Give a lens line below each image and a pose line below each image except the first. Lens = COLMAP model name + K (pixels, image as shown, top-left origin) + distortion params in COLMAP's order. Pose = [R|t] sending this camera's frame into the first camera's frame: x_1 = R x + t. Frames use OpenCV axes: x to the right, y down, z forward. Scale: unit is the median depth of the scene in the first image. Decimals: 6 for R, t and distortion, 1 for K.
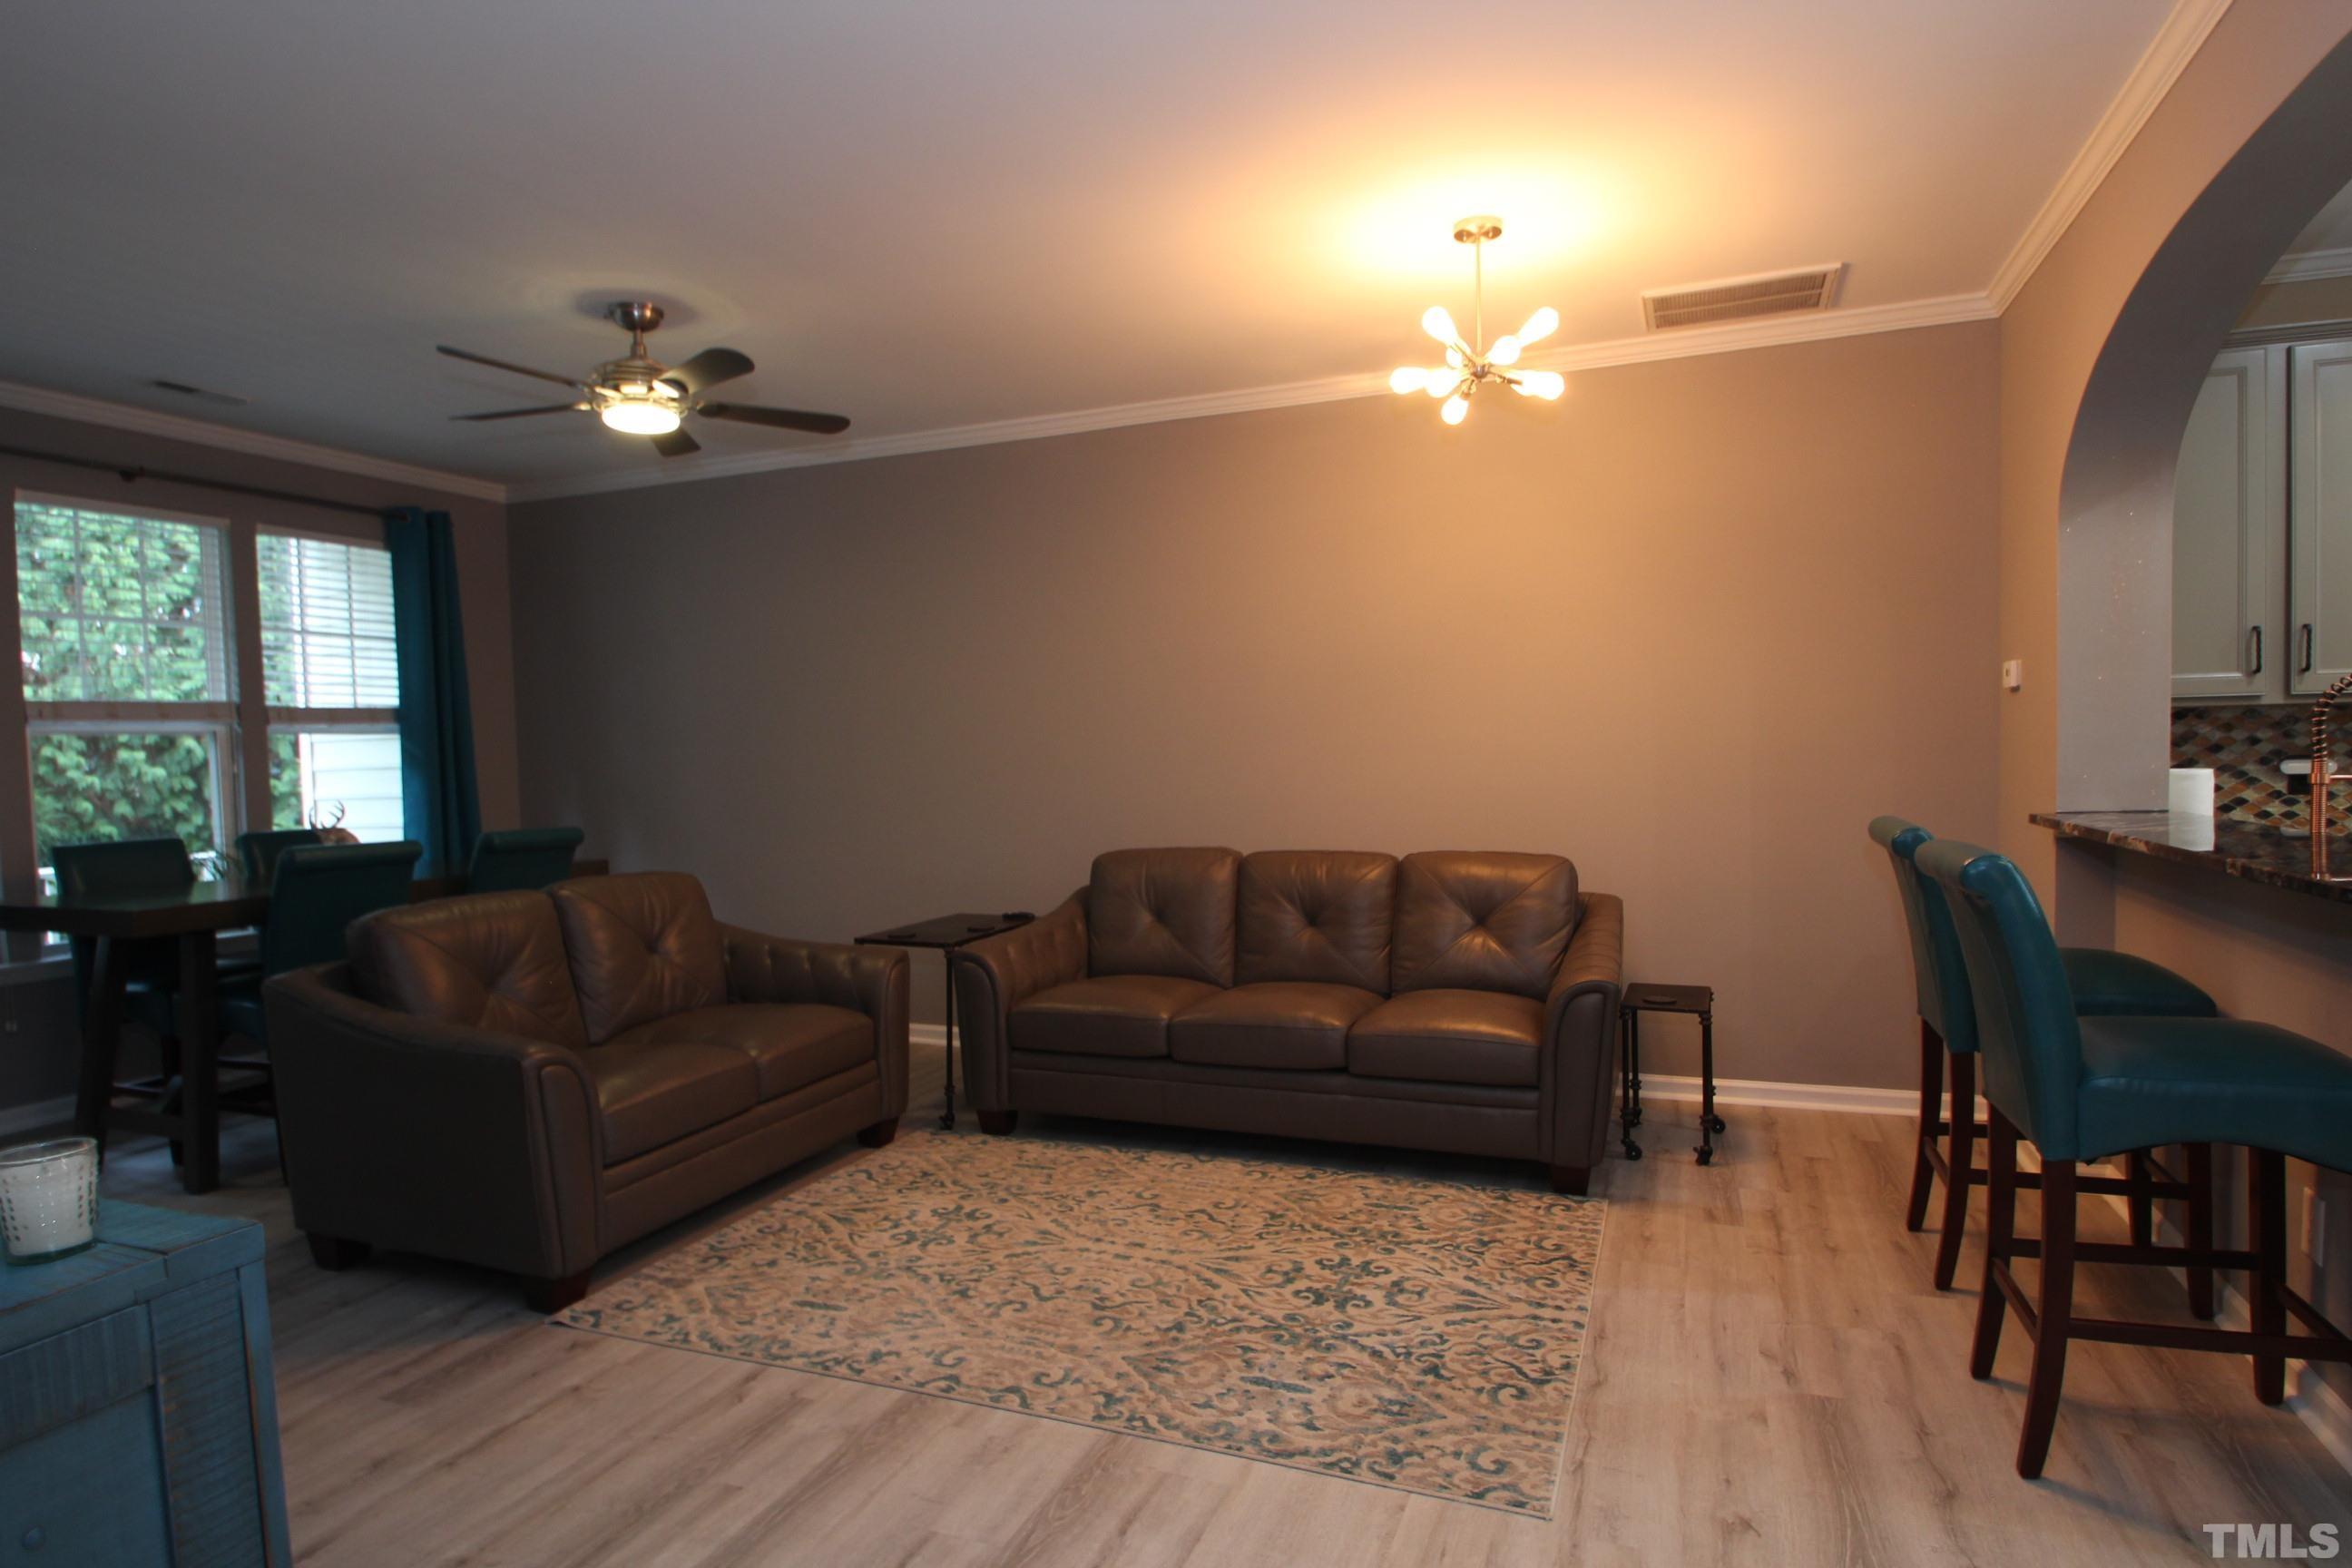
lens RADIAL K [[1258.4, 0, 1178.4], [0, 1258.4, 790.2], [0, 0, 1]] dist [-0.015558, -0.003295]
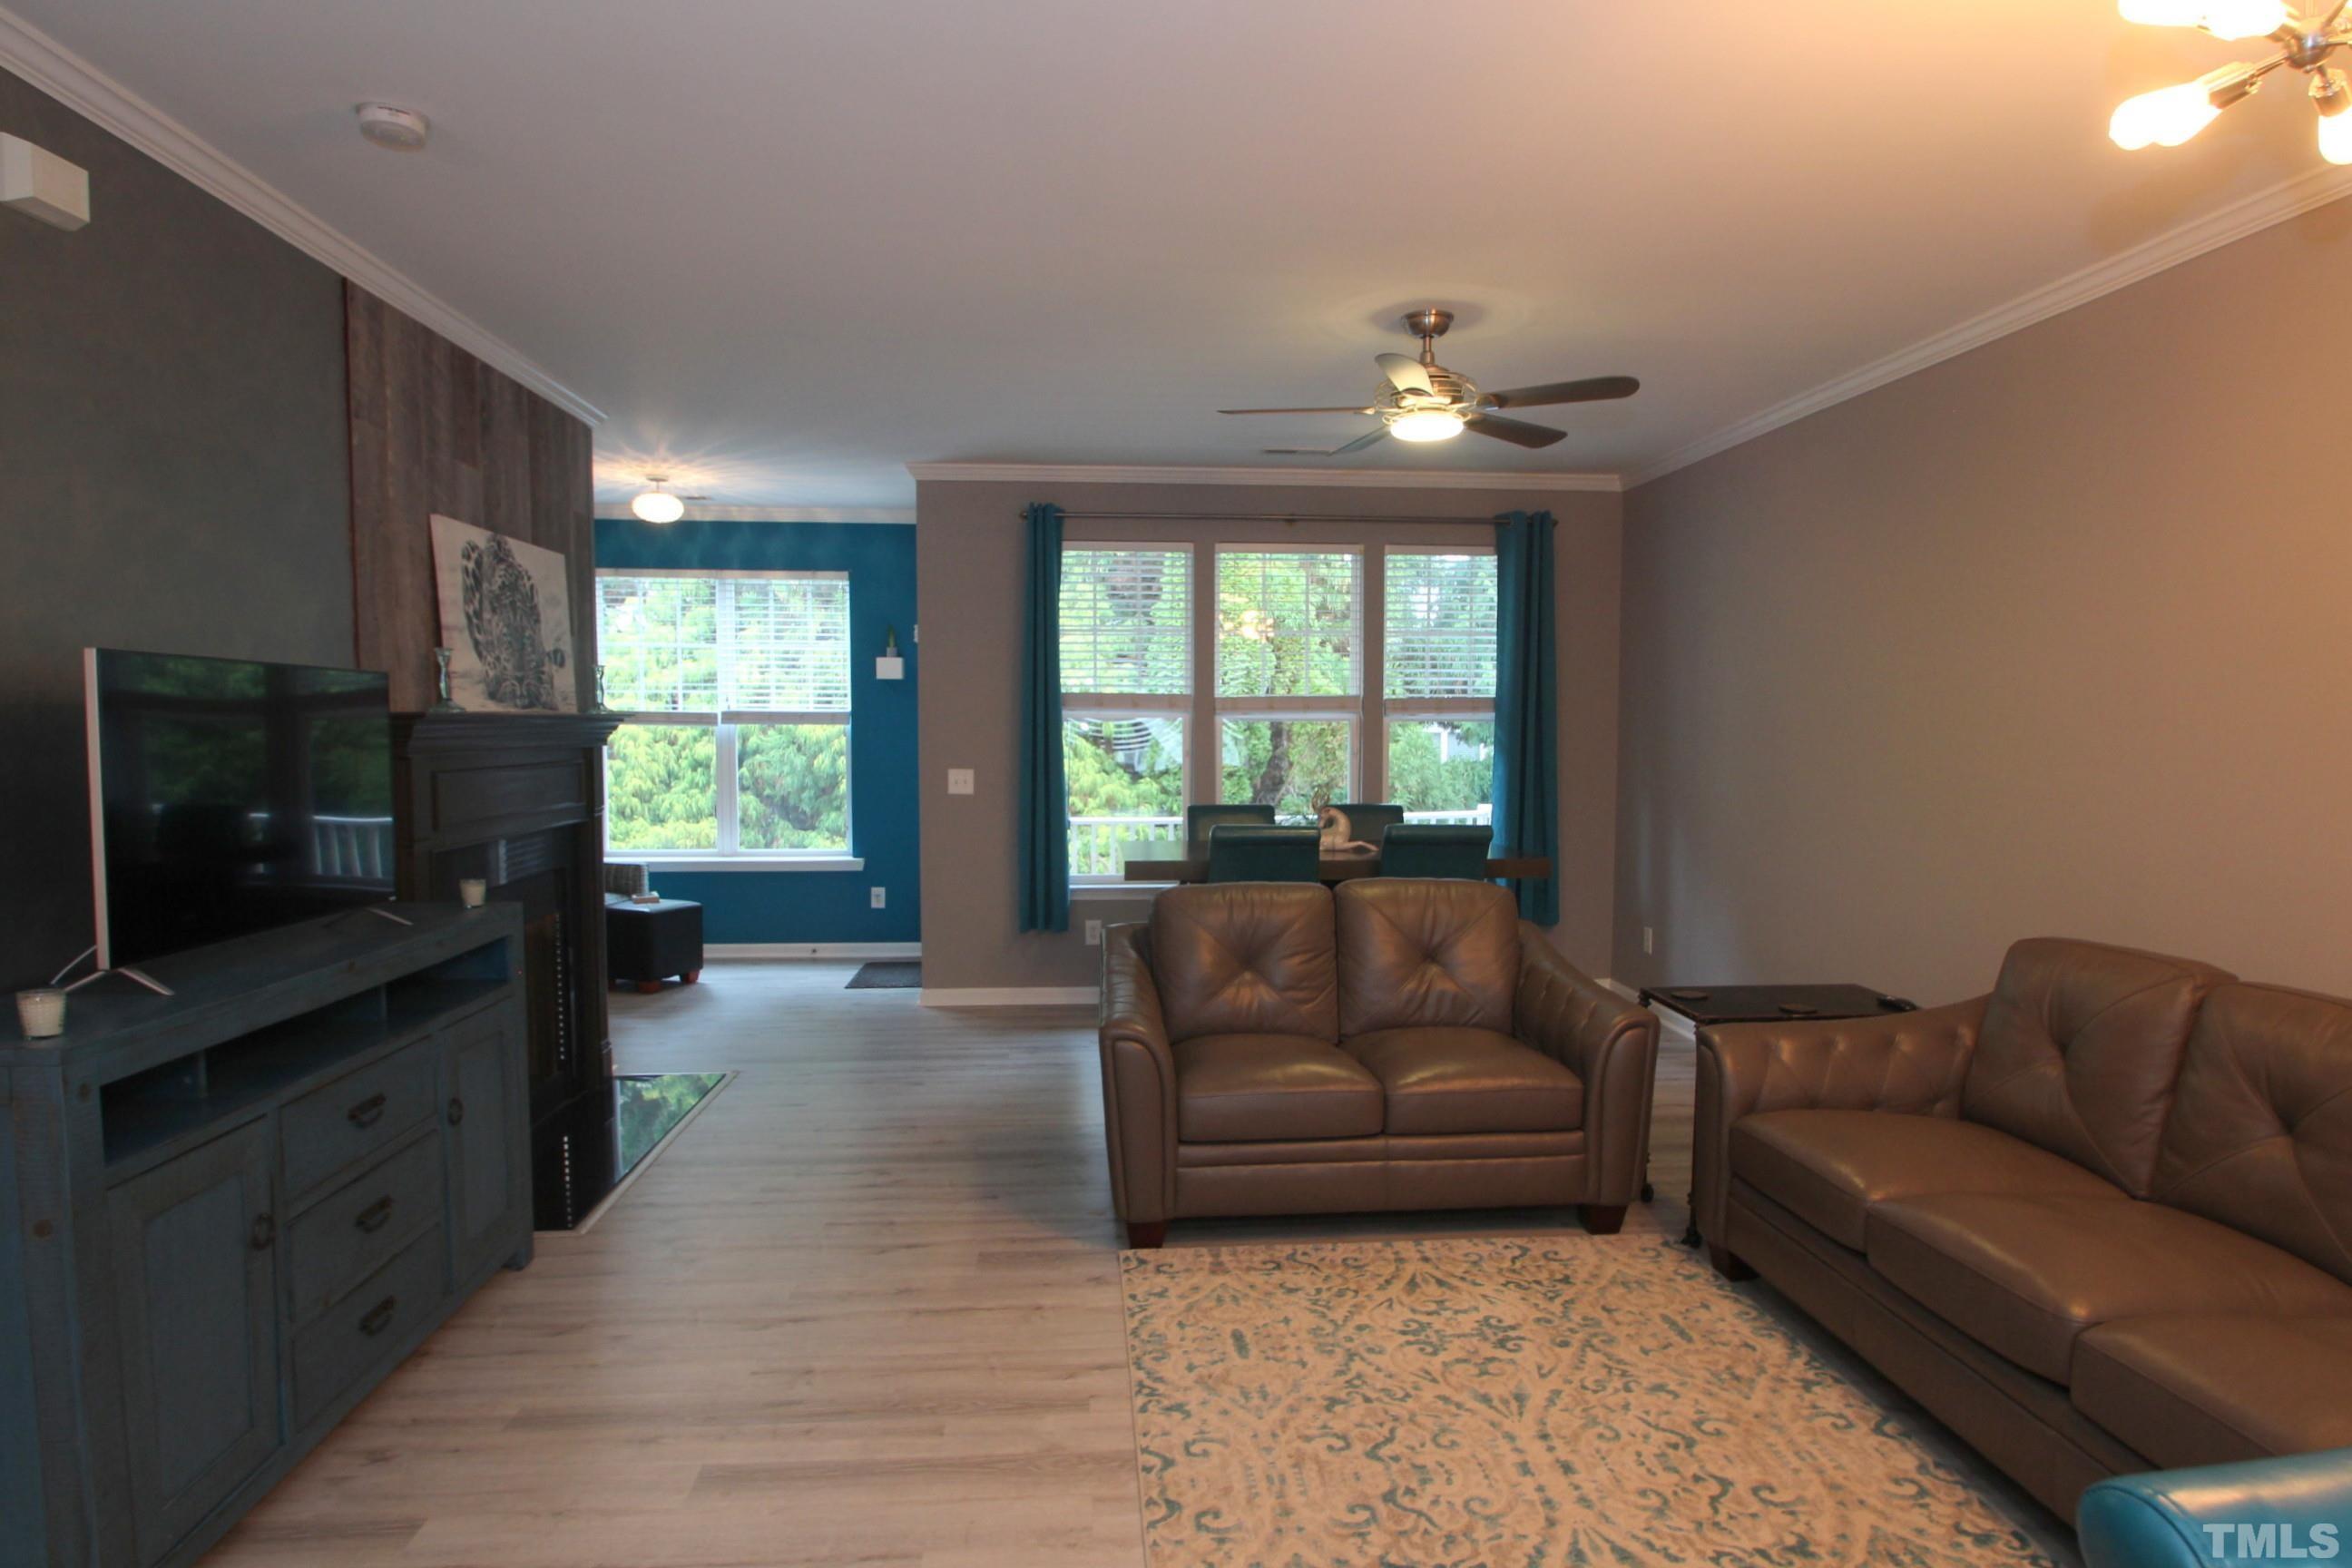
lens RADIAL K [[1305.4, 0, 1187.0], [0, 1305.4, 802.6], [0, 0, 1]] dist [-0.008069, -0.004815]
pose [[0.448330, 0.079512, -0.890325, 0.457502], [-0.040541, 0.996820, 0.068608, -0.067284], [0.892948, 0.005335, 0.450127, 0.389552]]
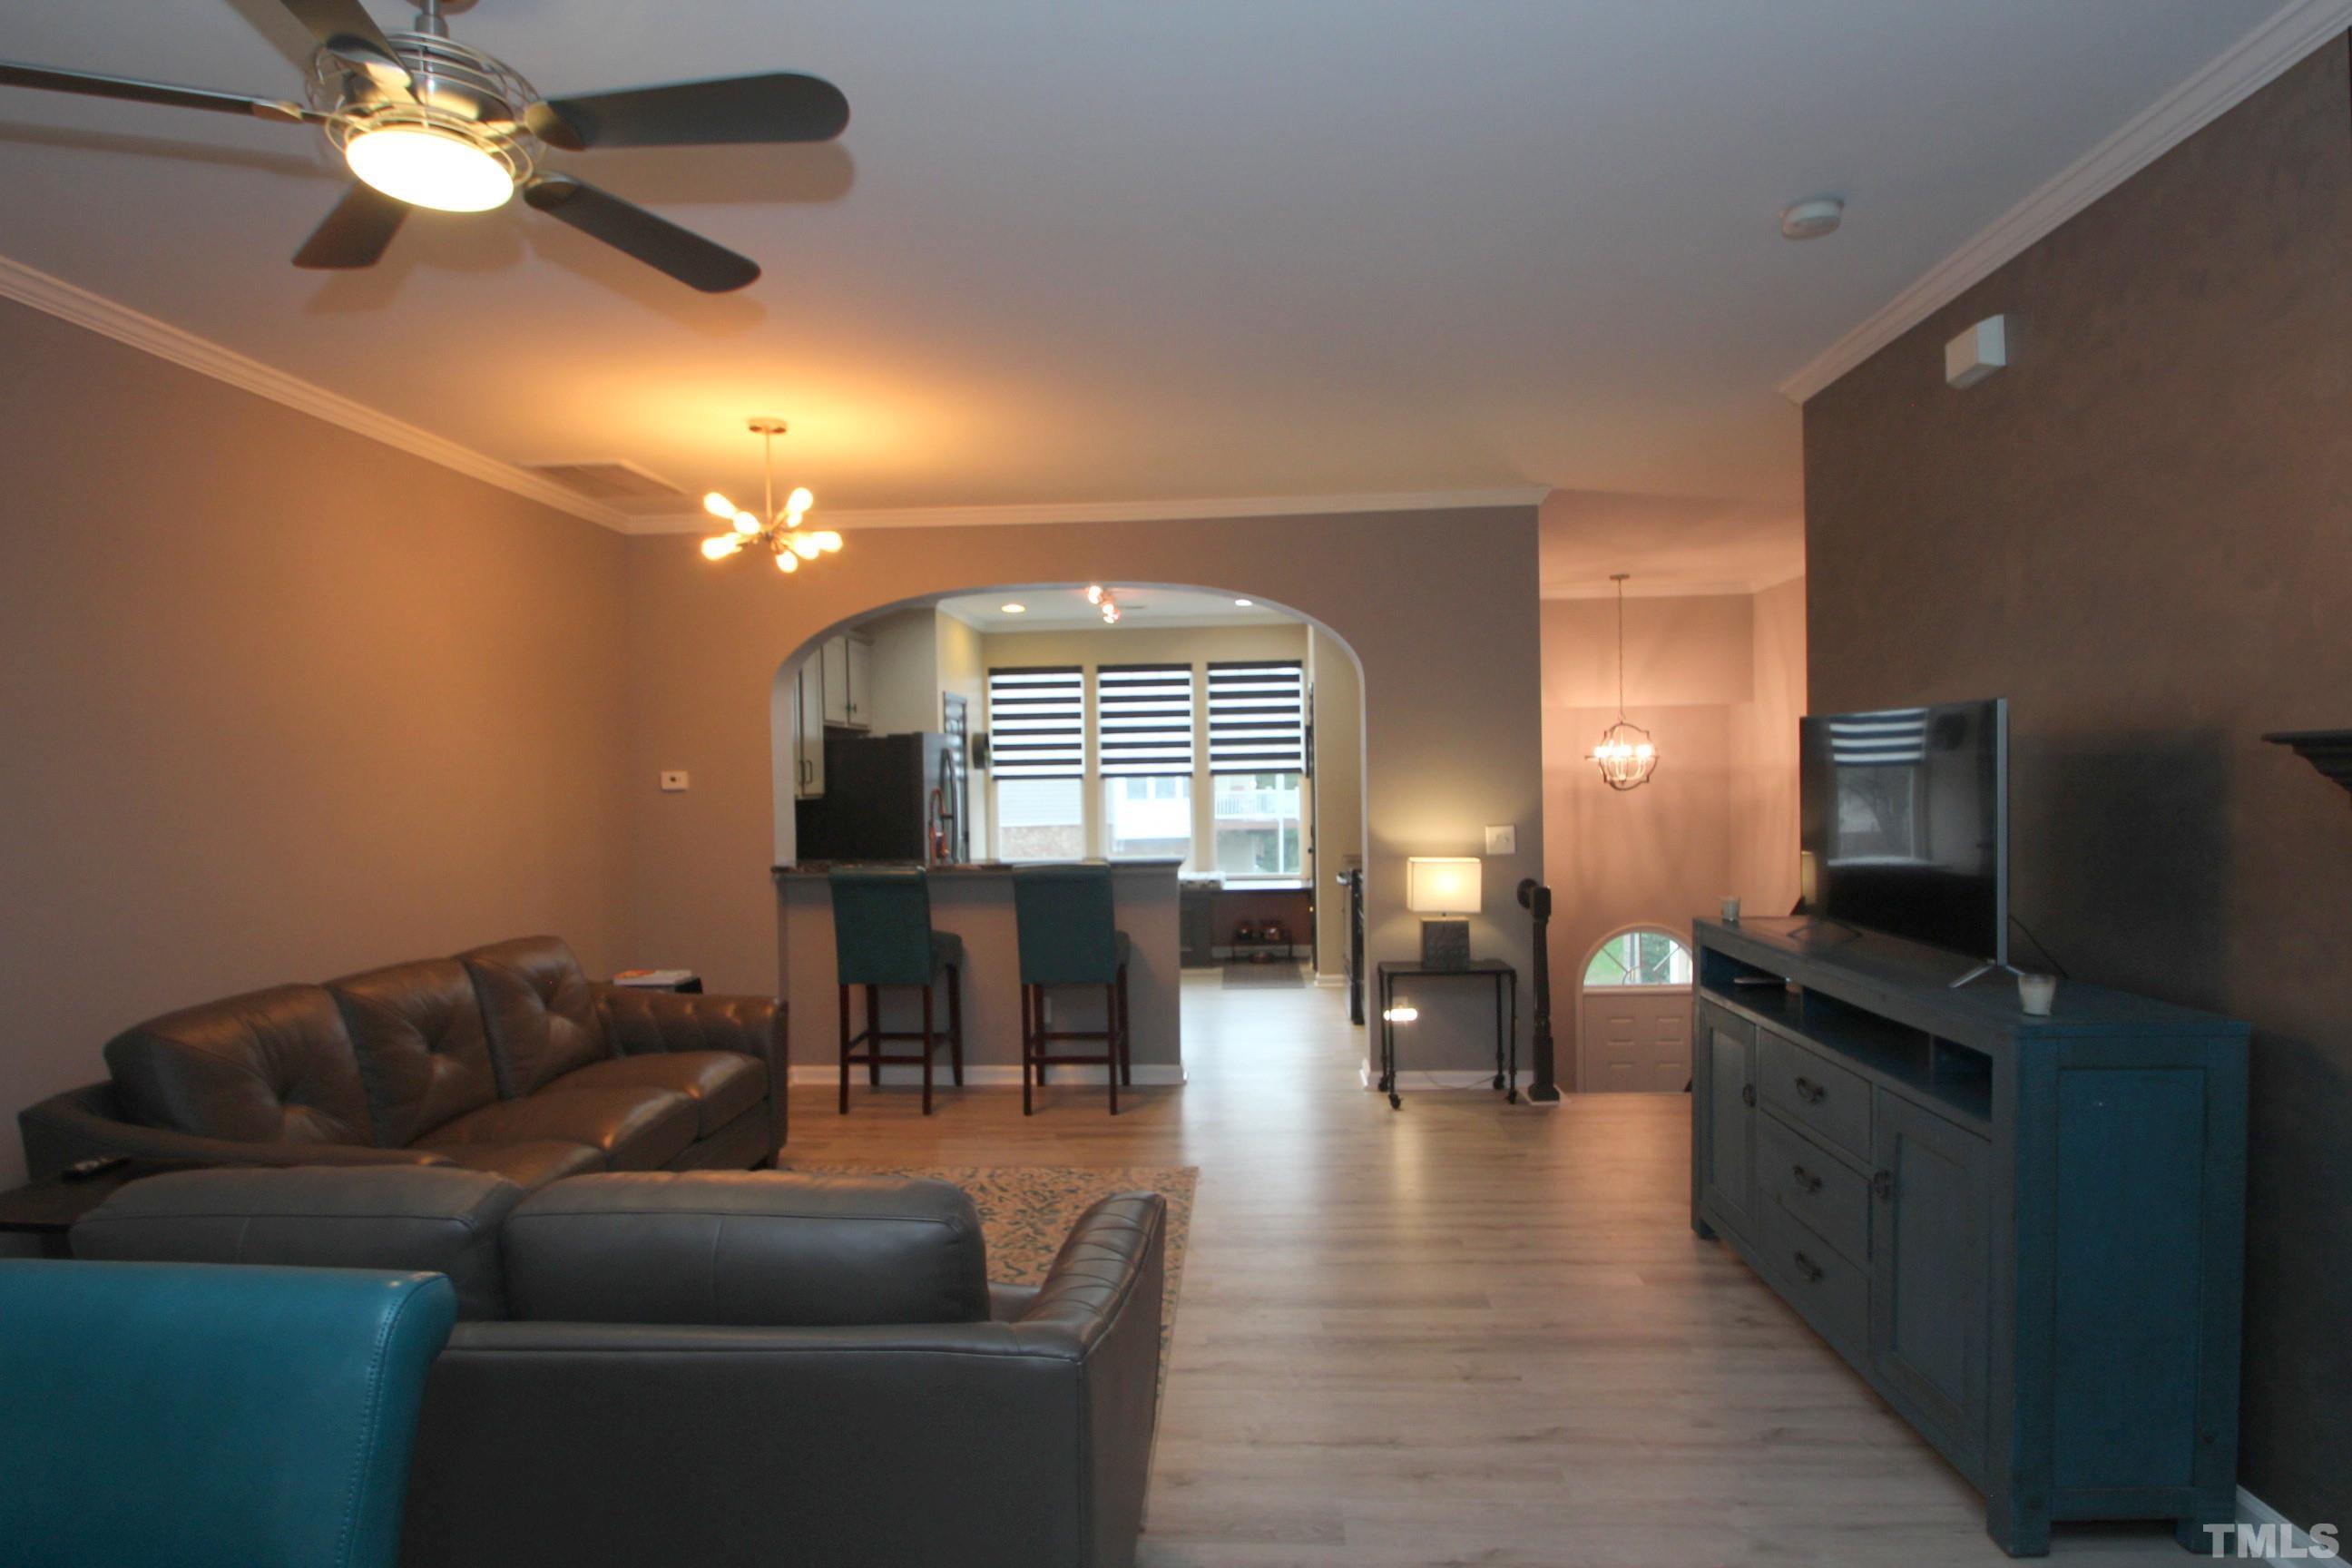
lens RADIAL K [[1258.4, 0, 1177.2], [0, 1258.4, 812.5], [0, 0, 1]] dist [-0.015558, -0.003295]
pose [[-0.302886, 0.002999, 0.953022, -1.017659], [0.053374, 0.998479, 0.013821, -0.044944], [-0.951531, 0.055053, -0.302586, 0.937385]]
